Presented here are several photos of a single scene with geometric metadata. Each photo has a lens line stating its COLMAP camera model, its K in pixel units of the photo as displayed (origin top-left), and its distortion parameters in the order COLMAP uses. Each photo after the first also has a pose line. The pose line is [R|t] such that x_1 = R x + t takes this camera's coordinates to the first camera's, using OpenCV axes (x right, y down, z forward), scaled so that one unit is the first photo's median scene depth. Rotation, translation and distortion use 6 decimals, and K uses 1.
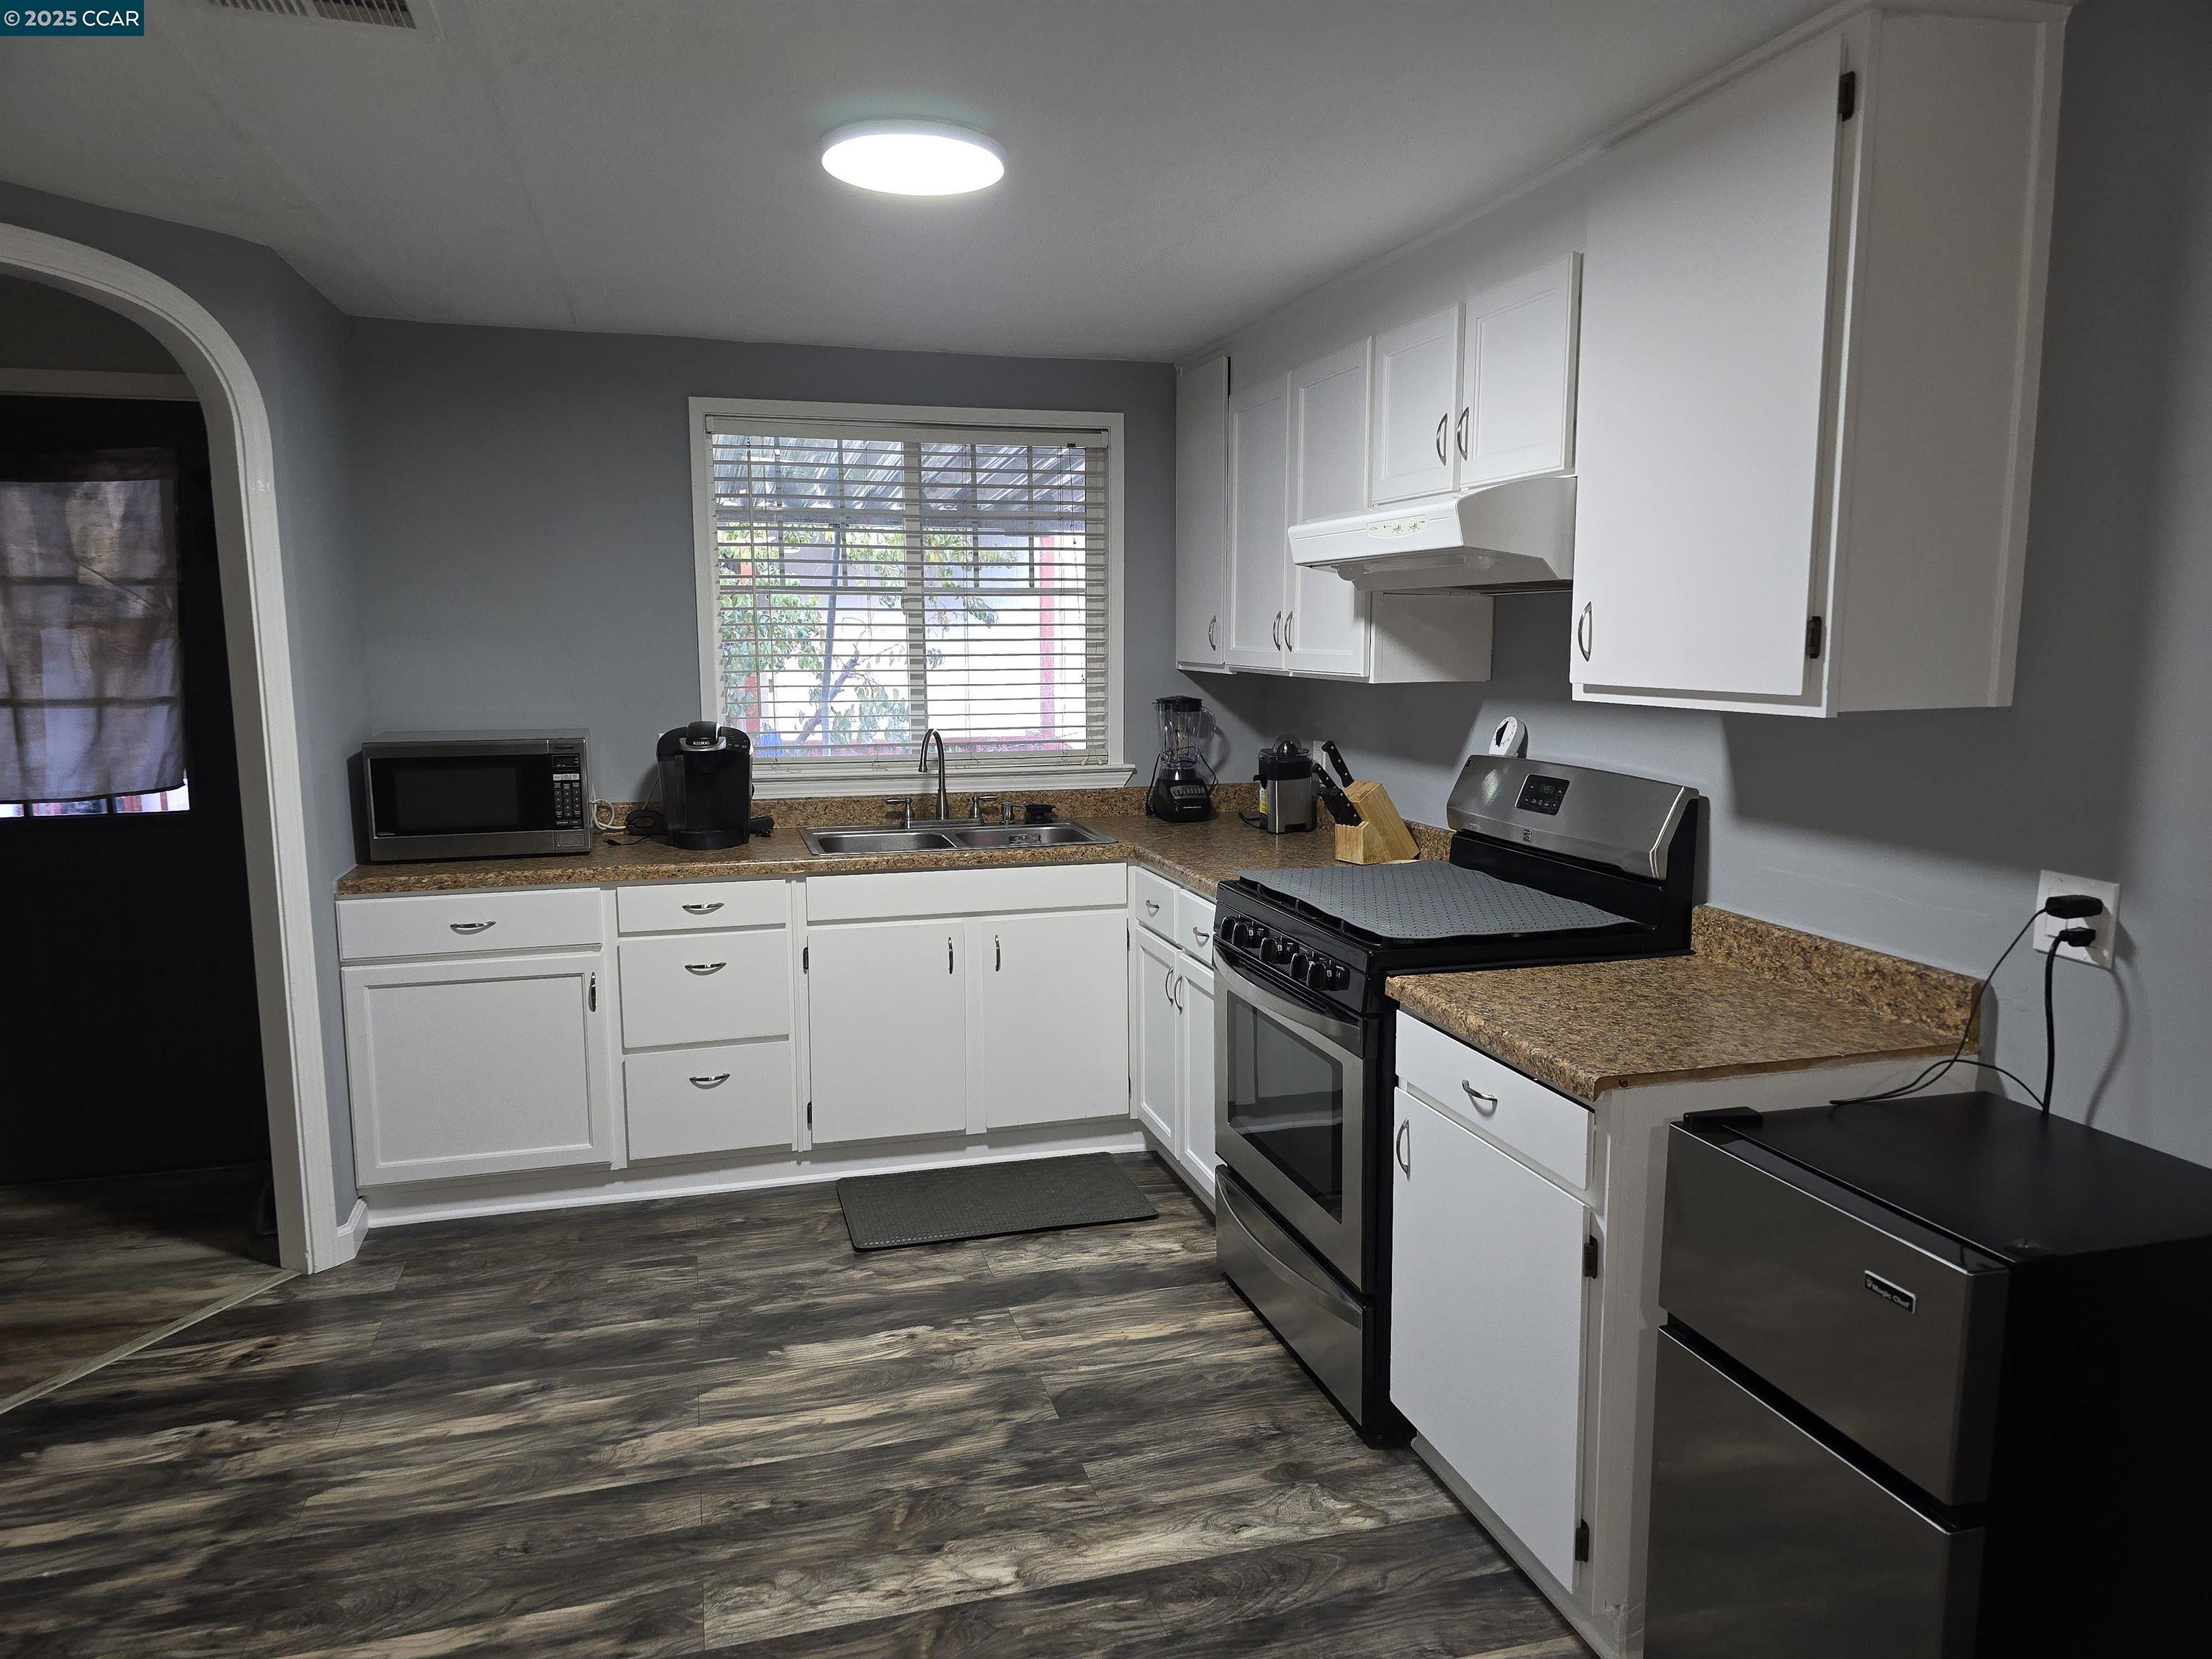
lens RADIAL K [[1509.3, 0, 1103.1], [0, 1509.3, 837.6], [0, 0, 1]] dist [0.062241, -0.051373]
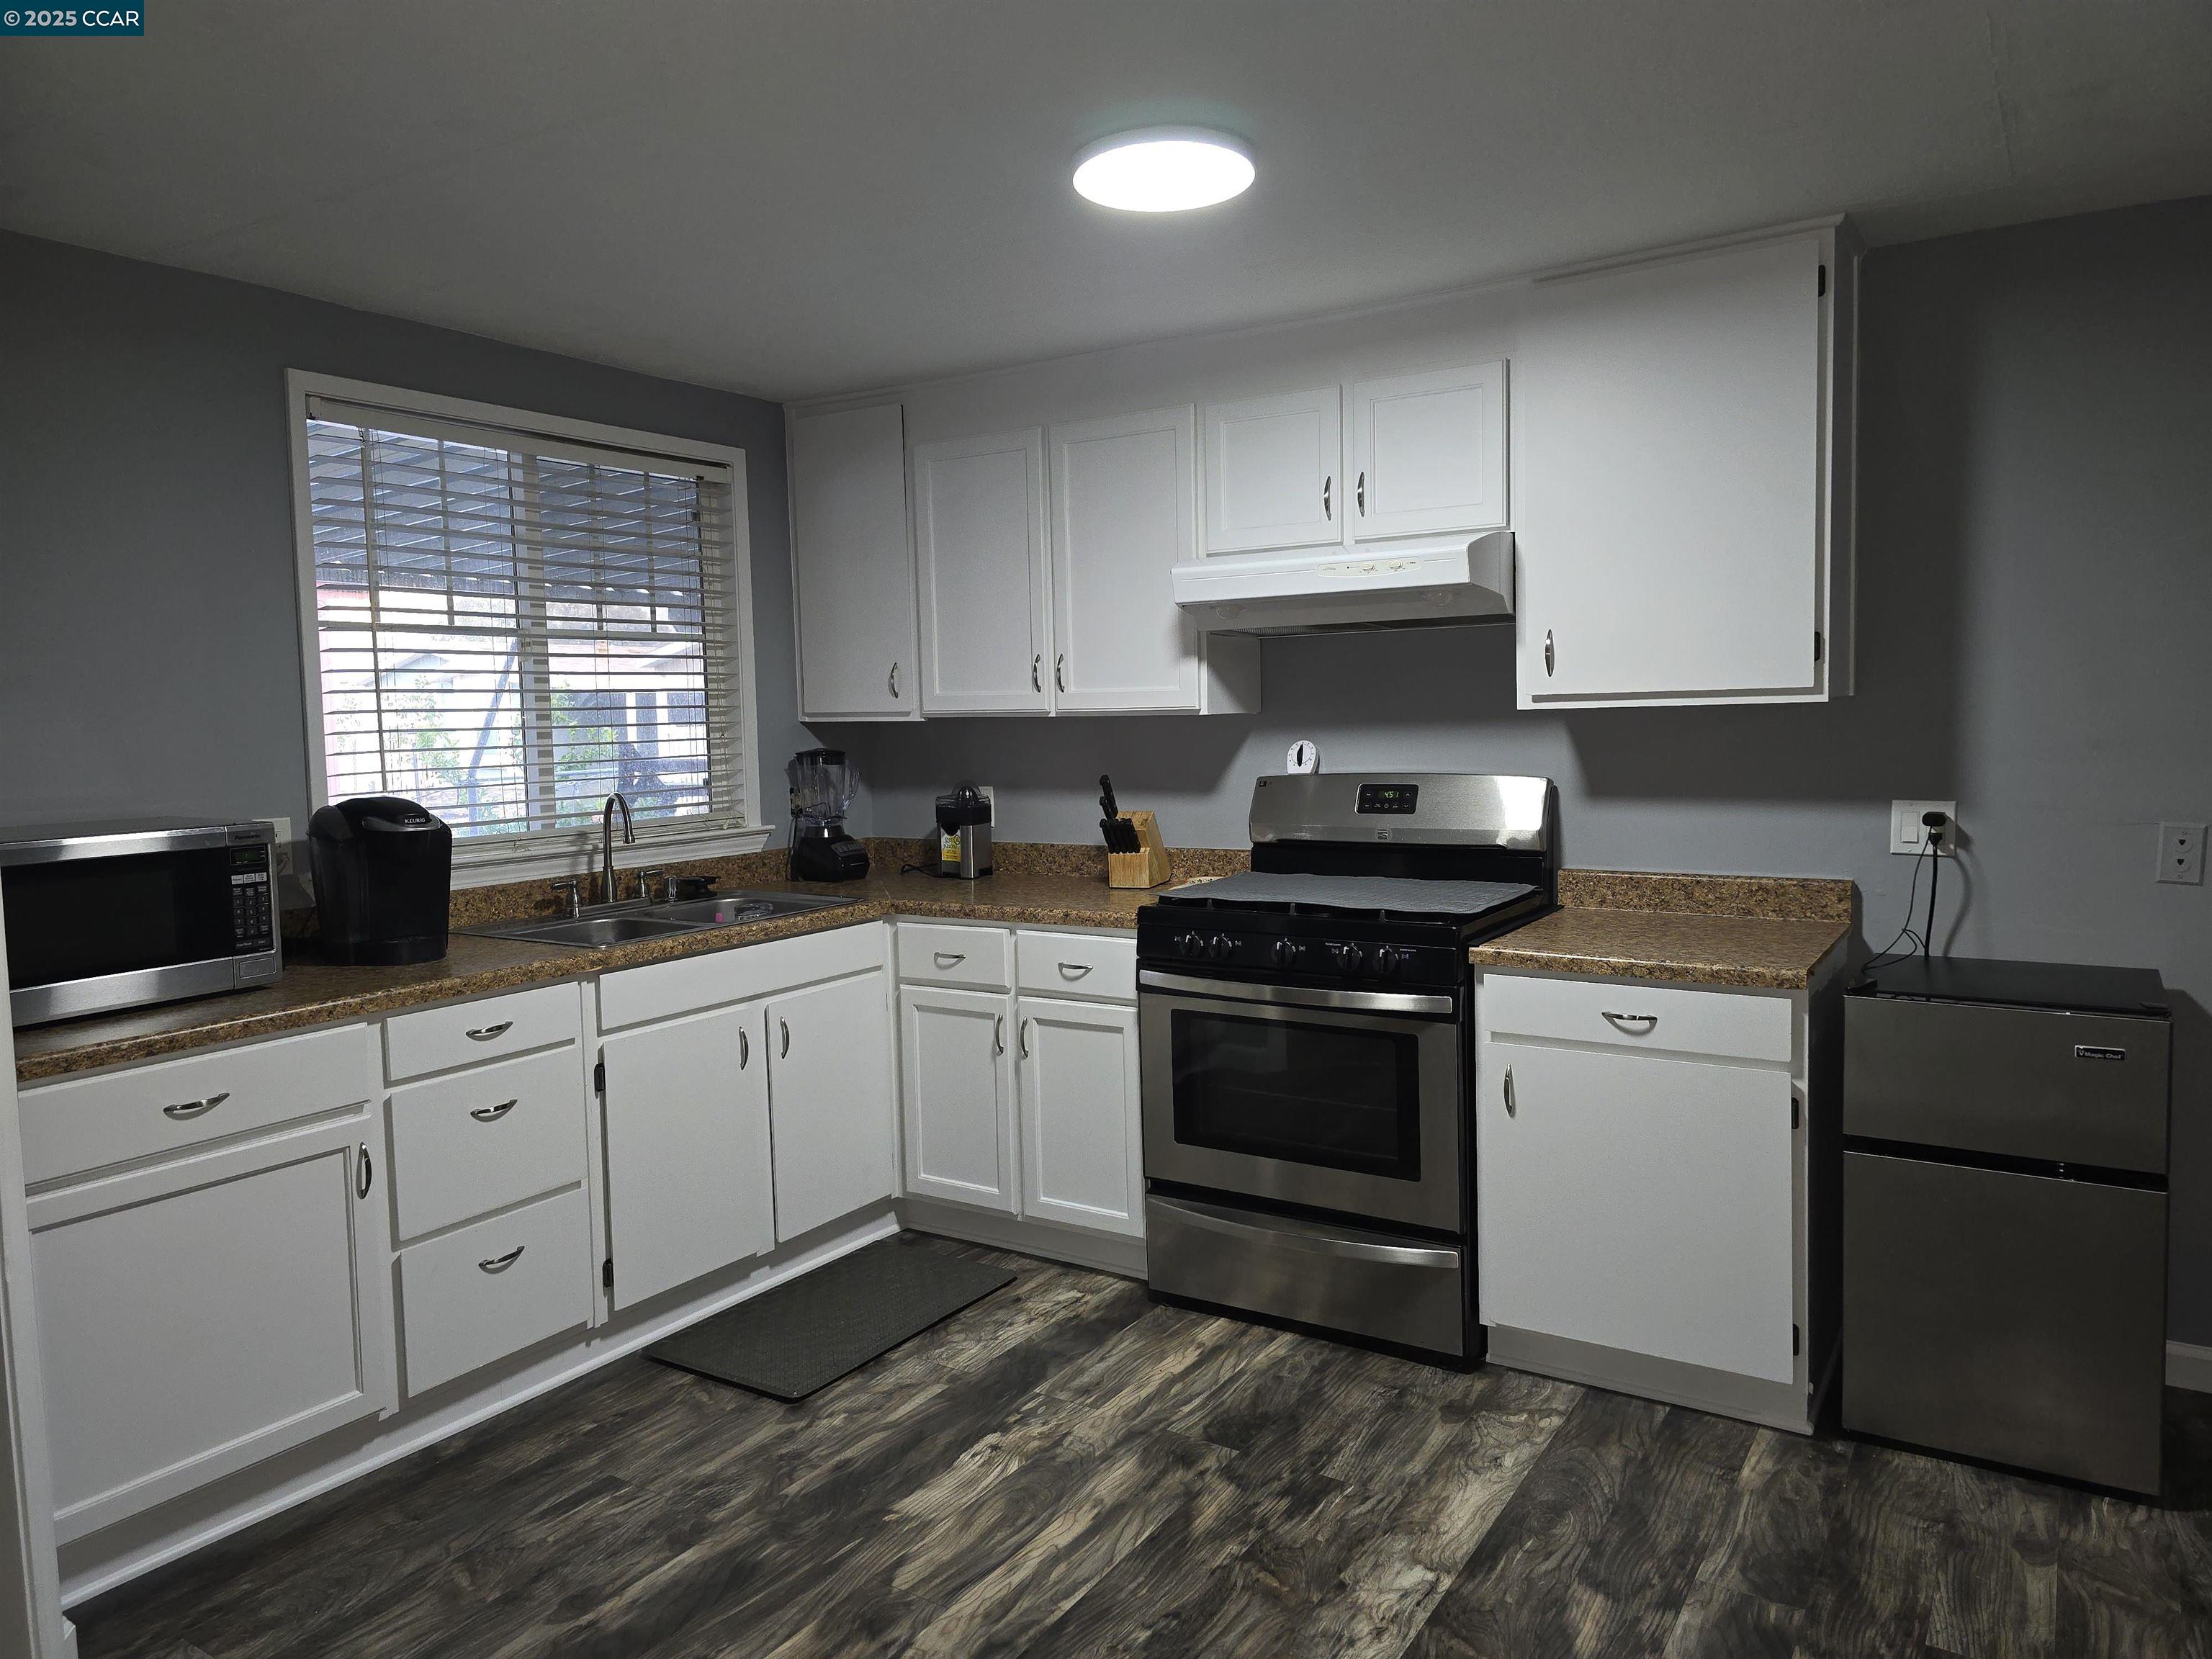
lens RADIAL K [[1509.3, 0, 1139.9], [0, 1509.3, 806.5], [0, 0, 1]] dist [0.062241, -0.051373]
pose [[0.741248, -0.058813, 0.668650, -0.609635], [0.112706, 0.992916, -0.037608, 0.000123], [-0.661701, 0.103238, 0.742626, 0.236136]]
